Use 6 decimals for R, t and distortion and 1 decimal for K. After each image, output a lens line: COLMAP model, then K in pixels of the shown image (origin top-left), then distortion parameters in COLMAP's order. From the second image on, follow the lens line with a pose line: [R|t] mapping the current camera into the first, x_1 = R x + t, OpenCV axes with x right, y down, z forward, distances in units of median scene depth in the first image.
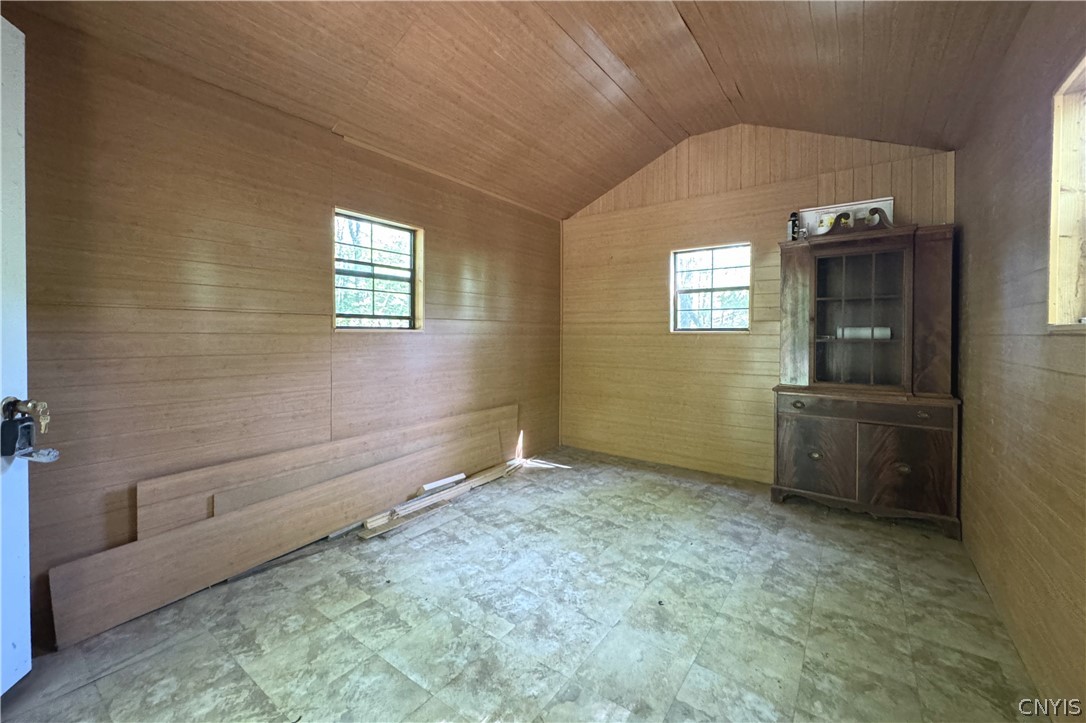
lens RADIAL K [[434.2, 0, 548.3], [0, 434.2, 337.9], [0, 0, 1]] dist [0.000859, 0.000075]
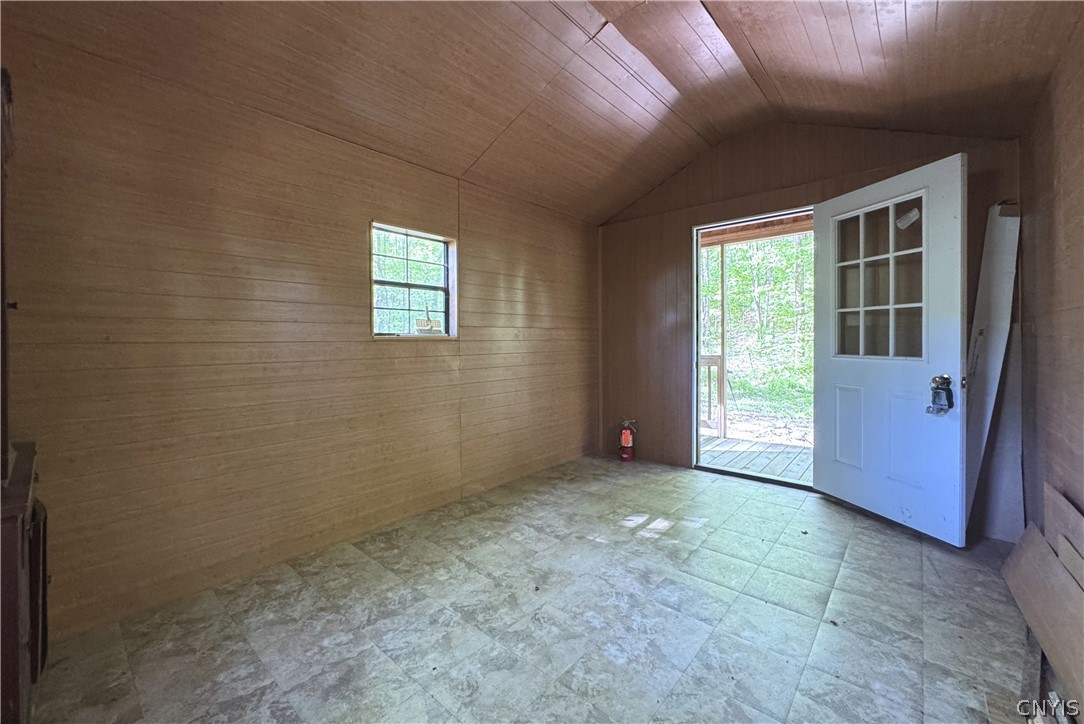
lens RADIAL K [[433.4, 0, 547.3], [0, 433.4, 338.4], [0, 0, 1]] dist [0.000859, 0.000075]
pose [[-0.995982, 0.004102, 0.089458, 0.125088], [0.004742, 0.999965, 0.006947, -0.018534], [-0.089426, 0.007343, -0.995966, 1.925717]]
